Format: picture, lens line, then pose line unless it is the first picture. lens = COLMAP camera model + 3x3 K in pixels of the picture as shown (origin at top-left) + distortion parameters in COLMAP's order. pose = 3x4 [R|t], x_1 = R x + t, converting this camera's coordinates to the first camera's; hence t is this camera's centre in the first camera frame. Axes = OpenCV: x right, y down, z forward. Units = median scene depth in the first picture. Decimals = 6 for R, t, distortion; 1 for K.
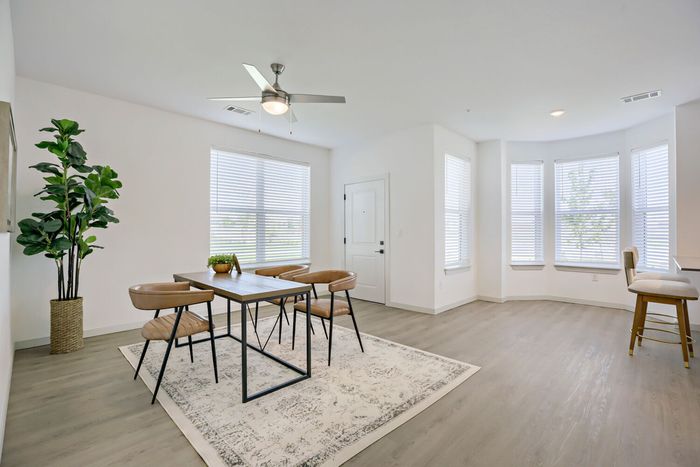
lens RADIAL K [[329.0, 0, 350.0], [0, 329.0, 233.5], [0, 0, 1]] dist [-0.021404, 0.001204]
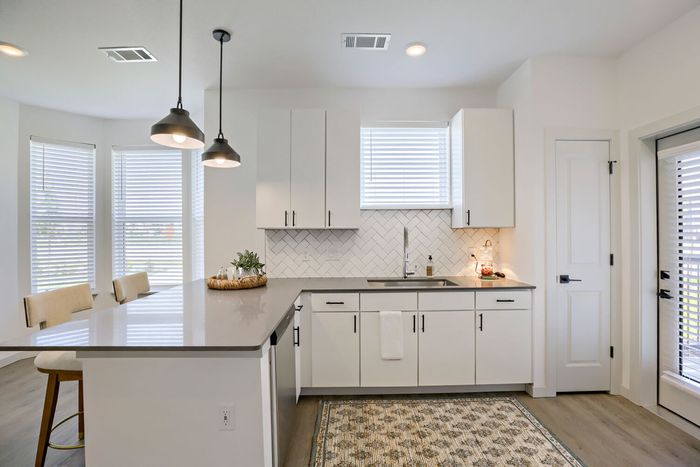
lens RADIAL K [[329.0, 0, 350.0], [0, 329.0, 233.5], [0, 0, 1]] dist [-0.021404, 0.001204]
pose [[0.703459, -0.010146, 0.710663, 0.517074], [0.015109, 0.999886, -0.000681, -0.026449], [-0.710575, 0.011216, 0.703532, 0.137400]]
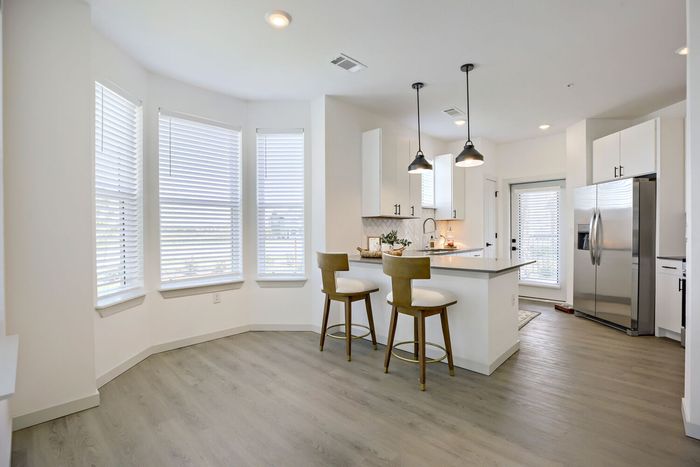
lens RADIAL K [[329.0, 0, 350.0], [0, 329.0, 233.5], [0, 0, 1]] dist [-0.021404, 0.001204]
pose [[-0.023458, -0.010356, 0.999671, 0.045833], [0.013062, 0.999858, 0.010665, -0.006239], [-0.999639, 0.013308, -0.023320, 0.720506]]
